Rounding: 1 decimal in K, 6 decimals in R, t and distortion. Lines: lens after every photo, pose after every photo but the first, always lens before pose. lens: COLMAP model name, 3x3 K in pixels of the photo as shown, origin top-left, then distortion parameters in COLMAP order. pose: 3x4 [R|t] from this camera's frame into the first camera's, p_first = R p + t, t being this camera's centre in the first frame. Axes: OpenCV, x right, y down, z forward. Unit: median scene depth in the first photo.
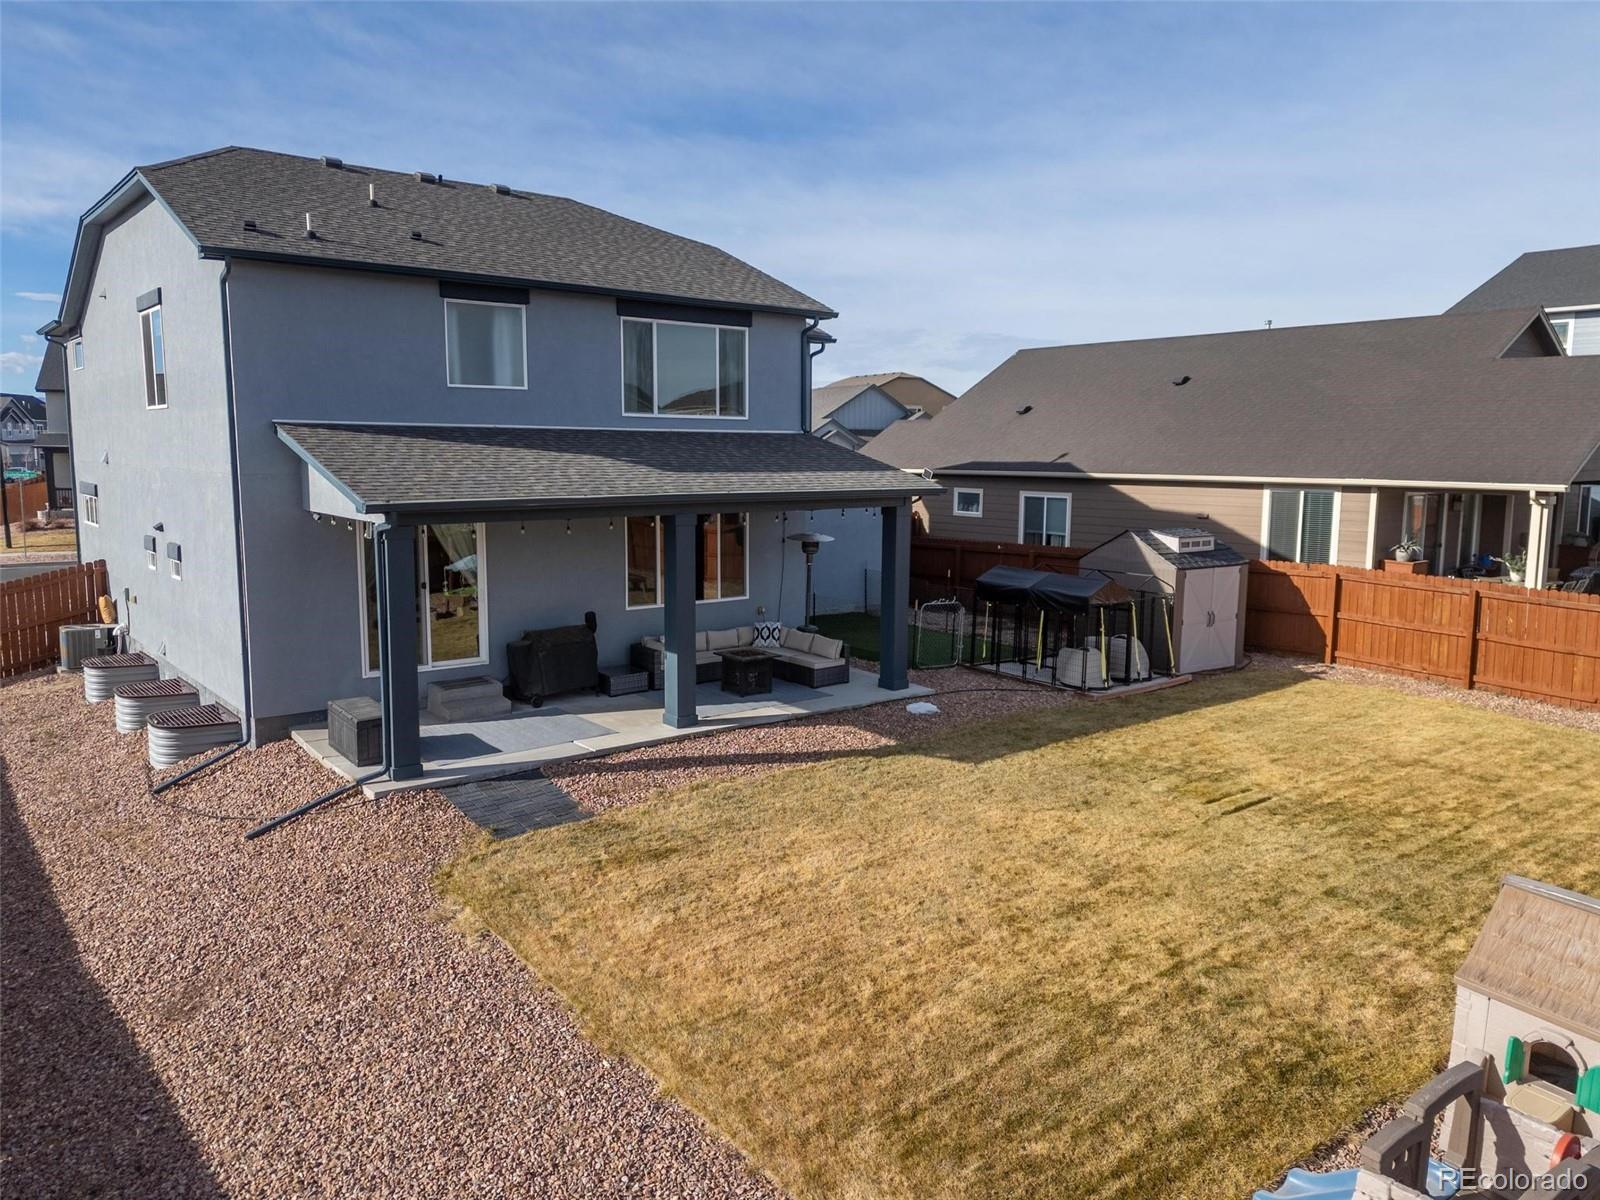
lens RADIAL K [[1170.6, 0, 797.6], [0, 1170.6, 595.1], [0, 0, 1]] dist [0.078263, -0.072875]
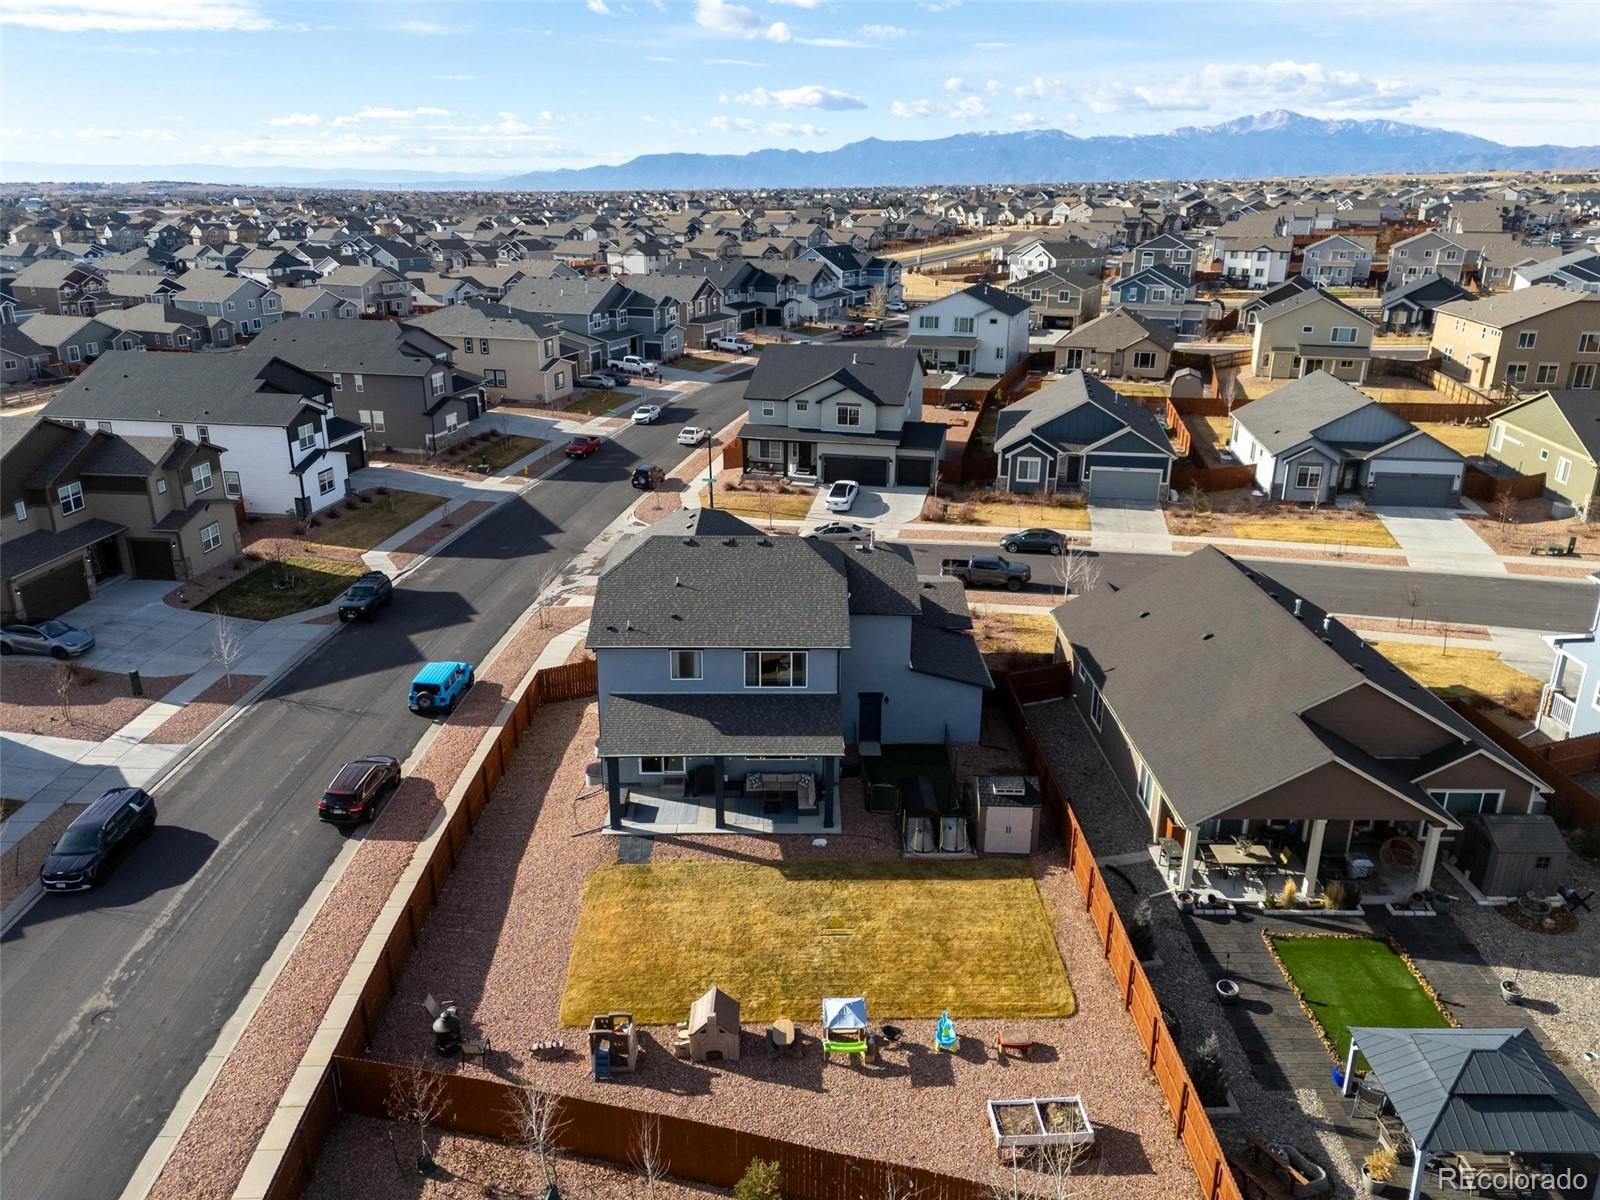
lens RADIAL K [[1170.6, 0, 797.6], [0, 1170.6, 595.1], [0, 0, 1]] dist [0.078263, -0.072875]
pose [[0.789038, 0.203237, -0.579753, 1.604094], [-0.078432, 0.969297, 0.233050, -1.121072], [0.609317, -0.138414, 0.780752, -0.987768]]
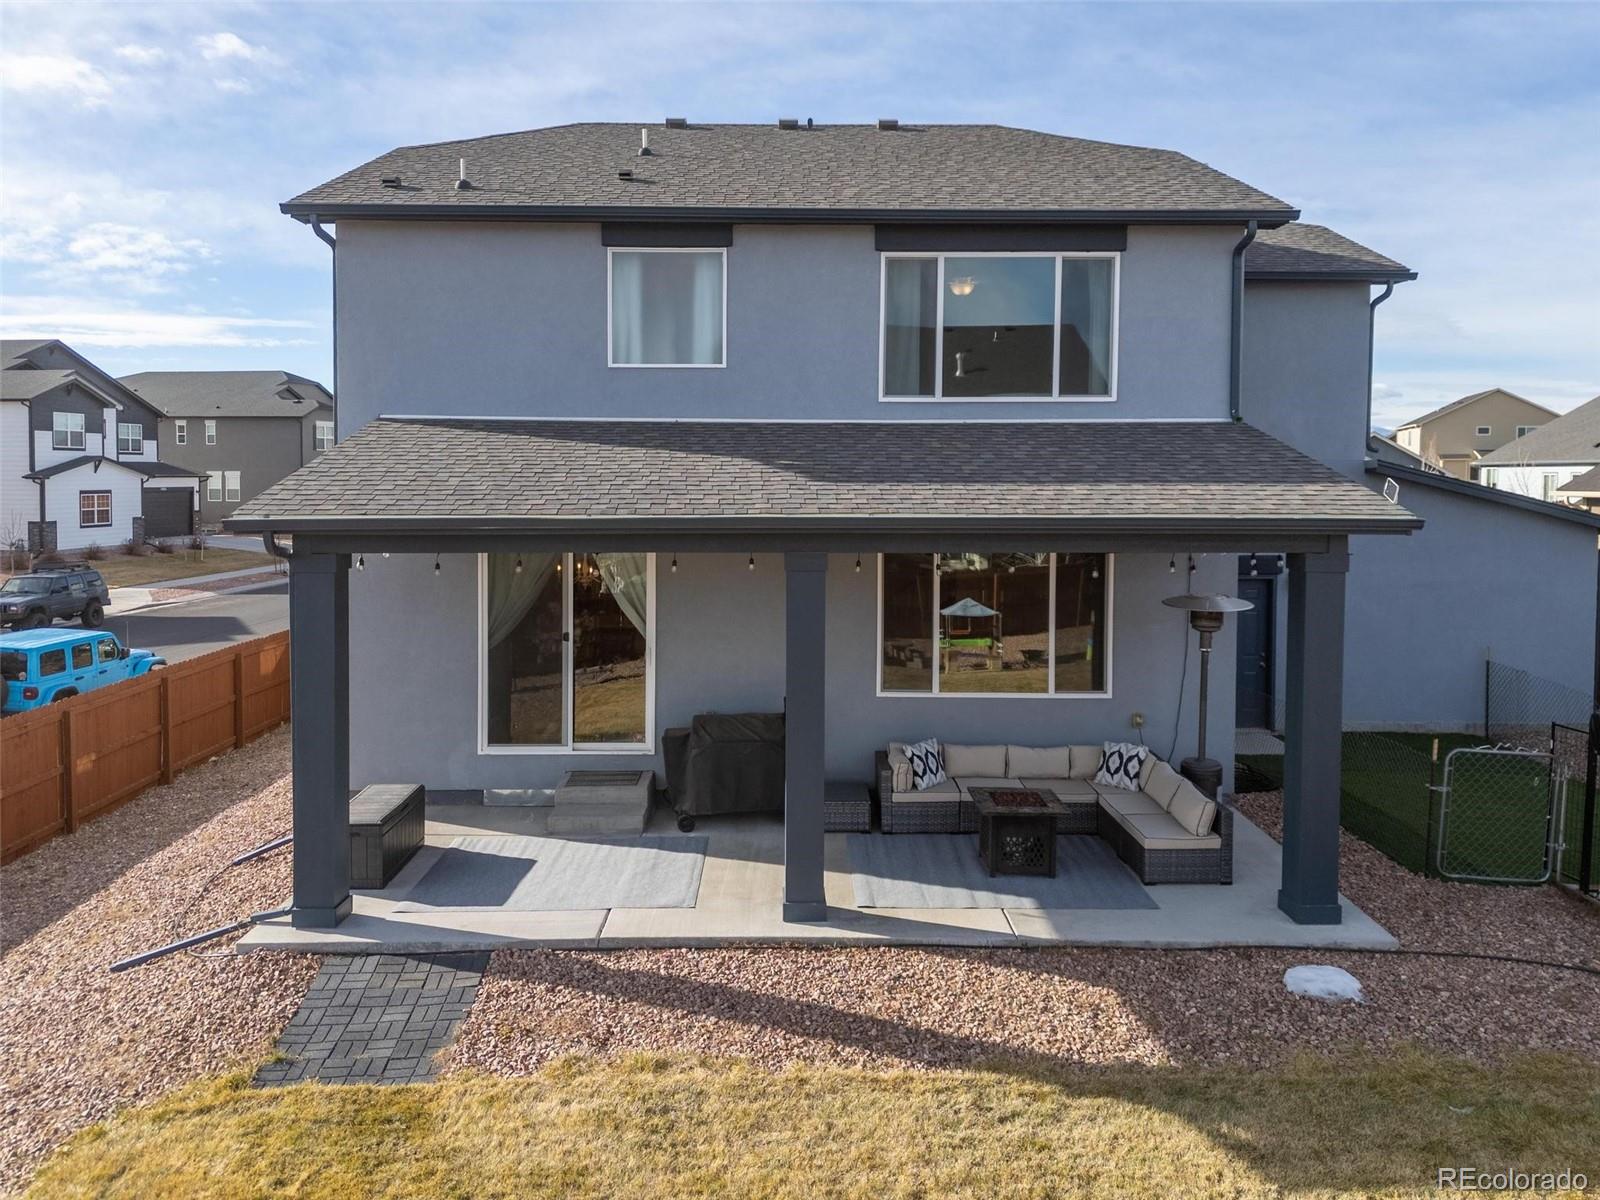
lens RADIAL K [[1206.4, 0, 778.4], [0, 1206.4, 516.7], [0, 0, 1]] dist [0.041601, -0.002465]
pose [[0.785423, 0.021094, -0.618600, 0.276379], [-0.077477, 0.994909, -0.064445, -0.048812], [0.614091, 0.098544, 0.783059, 0.541554]]
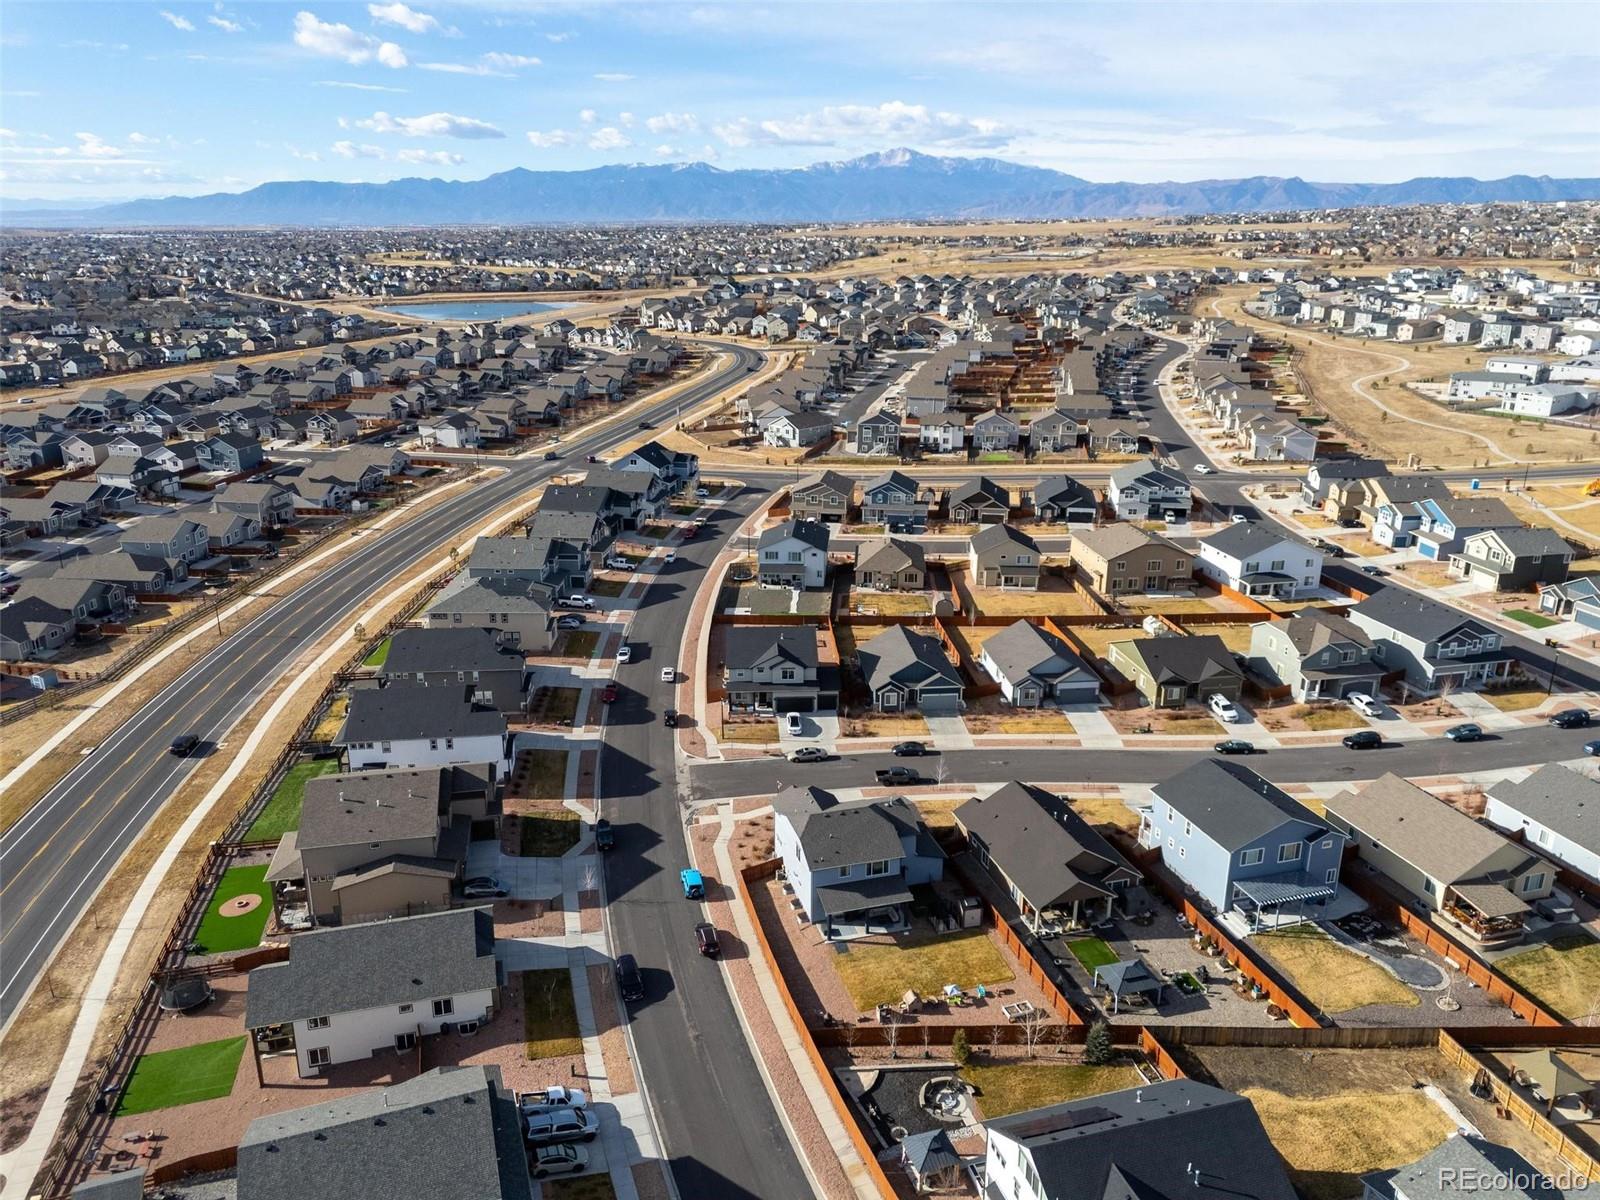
lens RADIAL K [[1176.5, 0, 800.4], [0, 1176.5, 567.1], [0, 0, 1]] dist [0.128331, -0.282262]
pose [[0.927699, 0.106062, -0.357947, 1.979733], [-0.046443, 0.984134, 0.171238, -3.482682], [0.370430, -0.142233, 0.917906, -5.759854]]
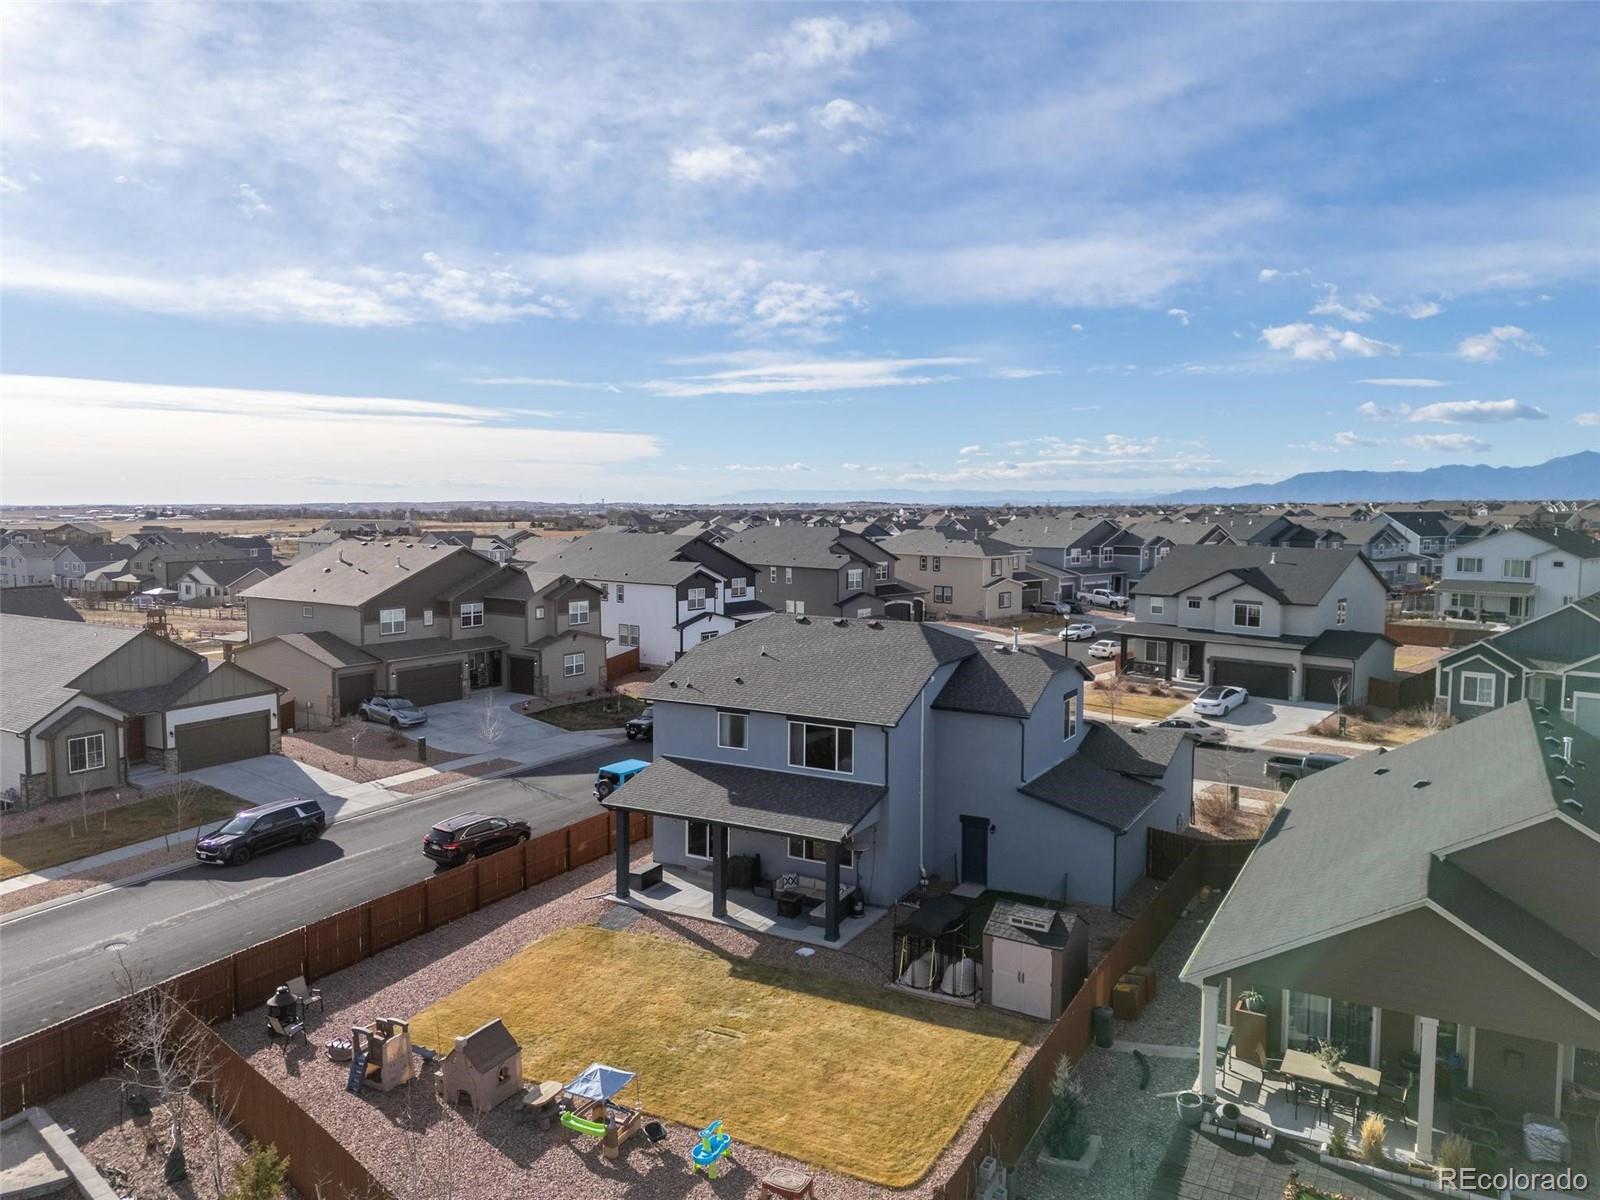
lens RADIAL K [[1170.6, 0, 797.6], [0, 1170.6, 595.1], [0, 0, 1]] dist [0.078263, -0.072875]
pose [[0.376600, 0.075624, -0.923284, 2.185939], [-0.118343, 0.992424, 0.033016, -0.649429], [0.918786, 0.096830, 0.382697, 0.214694]]
